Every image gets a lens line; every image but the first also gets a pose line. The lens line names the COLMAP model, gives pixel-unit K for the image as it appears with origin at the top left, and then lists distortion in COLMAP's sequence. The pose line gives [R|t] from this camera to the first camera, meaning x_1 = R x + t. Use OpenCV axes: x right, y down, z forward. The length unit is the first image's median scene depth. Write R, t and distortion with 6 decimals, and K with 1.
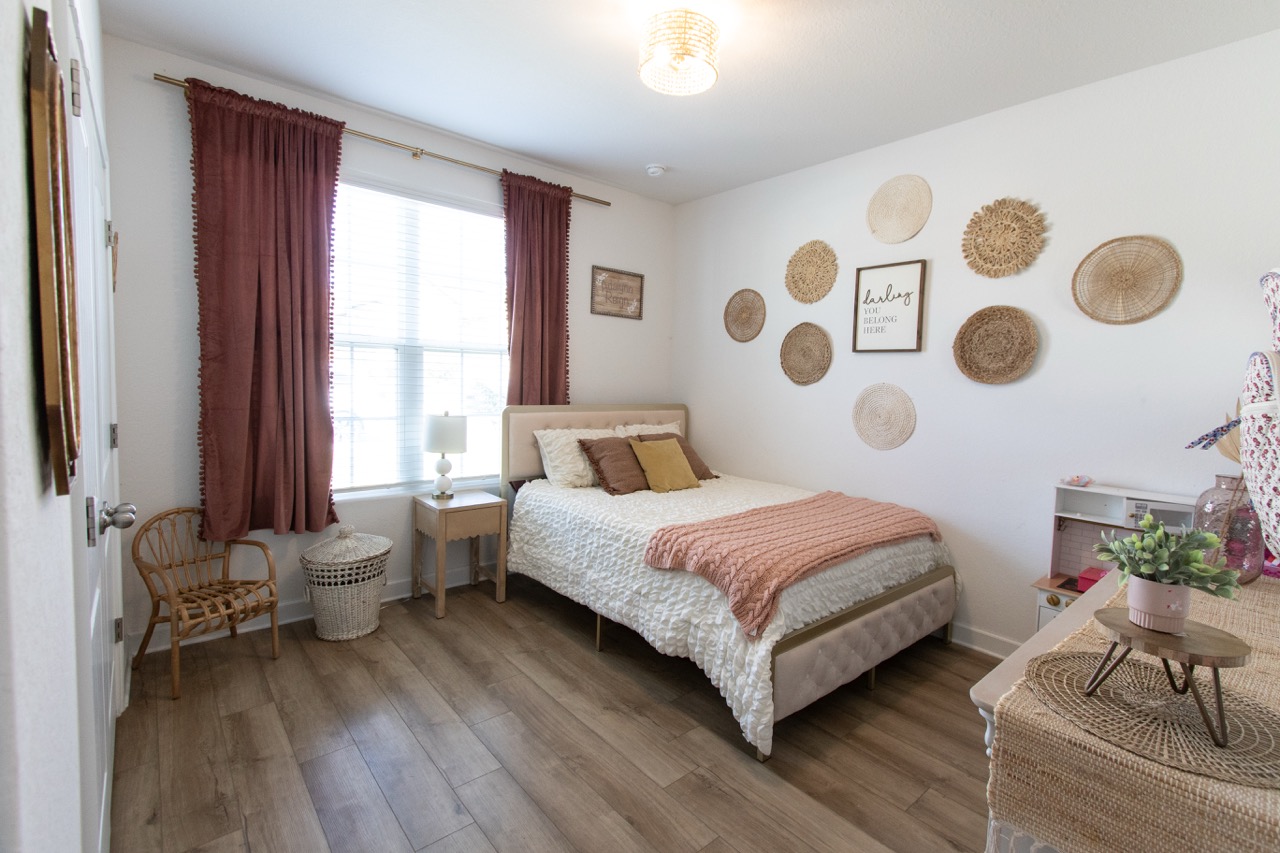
lens RADIAL K [[581.4, 0, 648.0], [0, 581.4, 418.4], [0, 0, 1]] dist [0.008742, 0.000203]
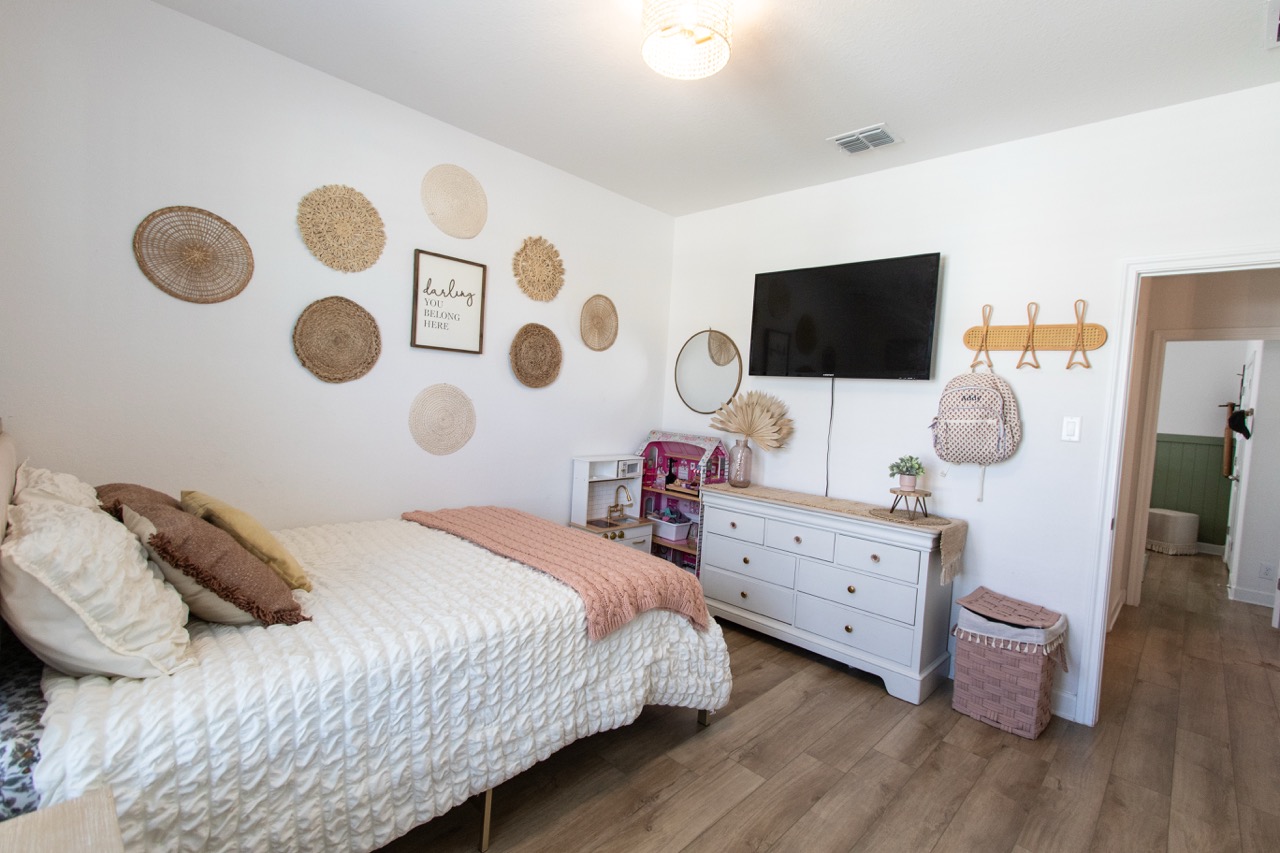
lens RADIAL K [[581.4, 0, 647.8], [0, 581.4, 434.3], [0, 0, 1]] dist [0.008742, 0.000203]
pose [[-0.097827, -0.098857, 0.990281, -0.592793], [0.006958, 0.994962, 0.100012, -0.074716], [-0.995179, 0.016674, -0.096646, 0.804959]]
